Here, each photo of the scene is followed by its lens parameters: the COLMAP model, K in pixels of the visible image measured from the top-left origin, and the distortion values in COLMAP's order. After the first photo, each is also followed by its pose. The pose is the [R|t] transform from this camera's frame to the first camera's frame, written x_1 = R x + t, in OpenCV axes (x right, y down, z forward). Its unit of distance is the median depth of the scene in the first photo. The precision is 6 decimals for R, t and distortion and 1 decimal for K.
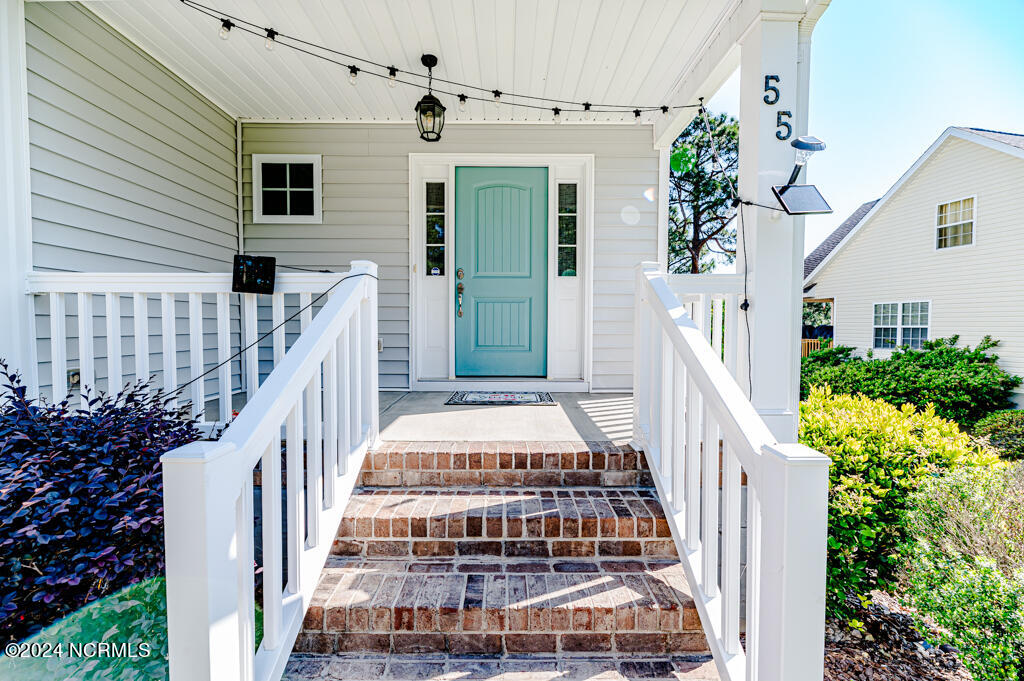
lens RADIAL K [[413.8, 0, 516.0], [0, 413.8, 340.7], [0, 0, 1]] dist [-0.001227, -0.000209]
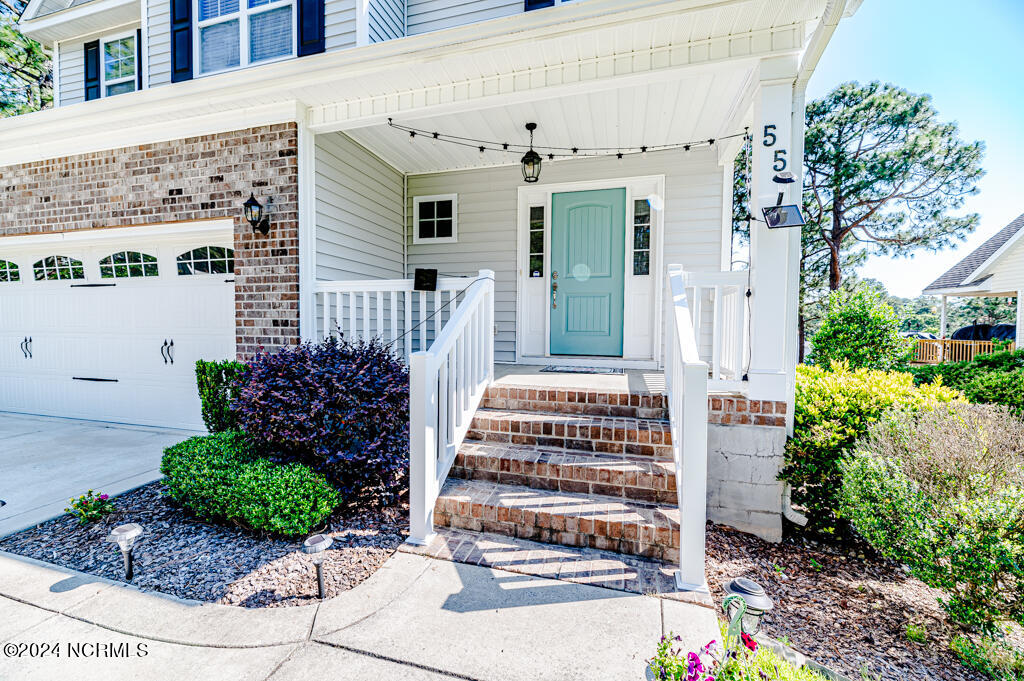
lens RADIAL K [[413.8, 0, 516.0], [0, 413.8, 340.7], [0, 0, 1]] dist [-0.001227, -0.000209]
pose [[0.964057, 0.014619, -0.265295, 0.129466], [-0.014909, 0.999888, 0.000918, 0.059680], [0.265279, 0.003071, 0.964167, -0.386009]]
